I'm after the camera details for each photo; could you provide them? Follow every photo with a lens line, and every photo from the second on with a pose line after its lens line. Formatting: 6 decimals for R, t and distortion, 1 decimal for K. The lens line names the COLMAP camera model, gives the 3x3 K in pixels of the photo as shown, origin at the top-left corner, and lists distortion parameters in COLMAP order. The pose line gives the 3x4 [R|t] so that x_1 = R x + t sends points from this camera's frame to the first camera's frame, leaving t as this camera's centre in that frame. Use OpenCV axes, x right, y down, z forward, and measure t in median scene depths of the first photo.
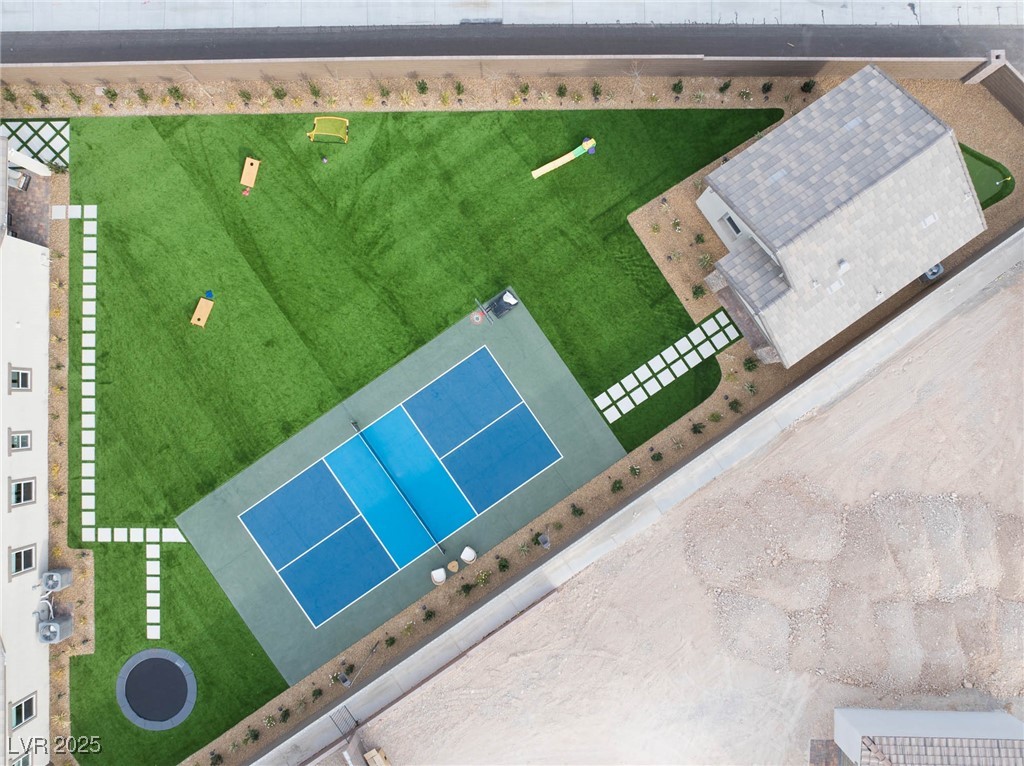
lens RADIAL K [[718.7, 0, 494.9], [0, 718.7, 310.3], [0, 0, 1]] dist [-0.003930, -0.002934]
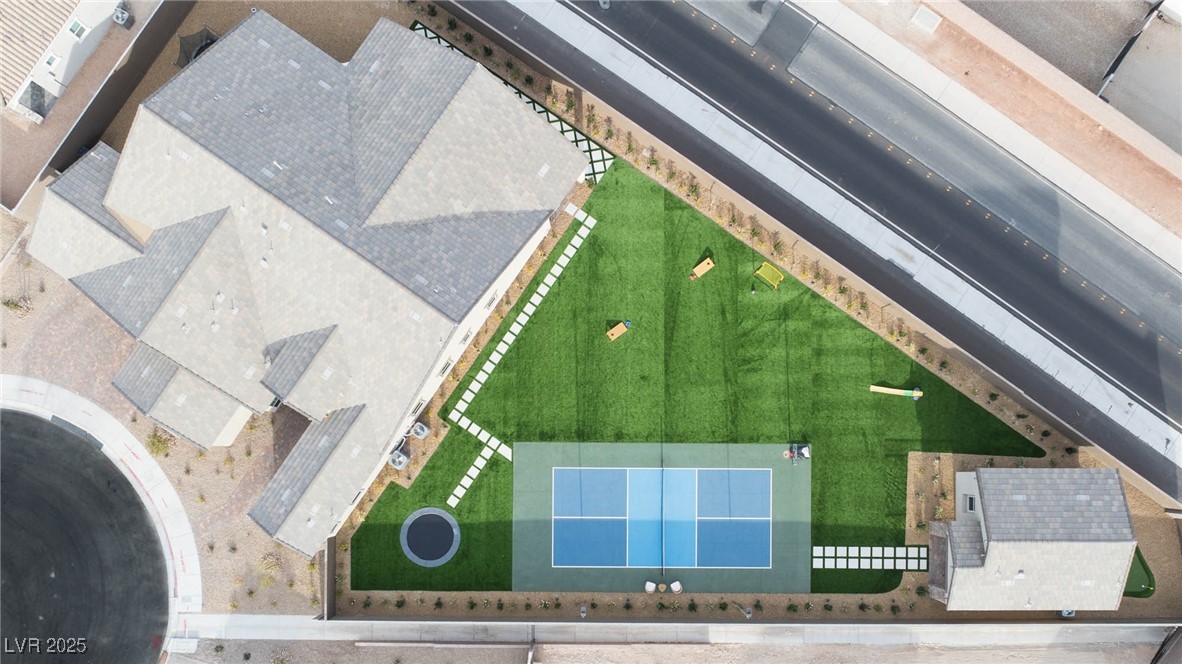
lens RADIAL K [[871.2, 0, 588.9], [0, 871.2, 337.4], [0, 0, 1]] dist [0.006959, -0.005463]
pose [[0.817639, 0.575604, 0.012095, -0.464256], [-0.575685, 0.817659, 0.004559, 0.035798], [-0.007265, -0.010691, 0.999916, -0.663570]]
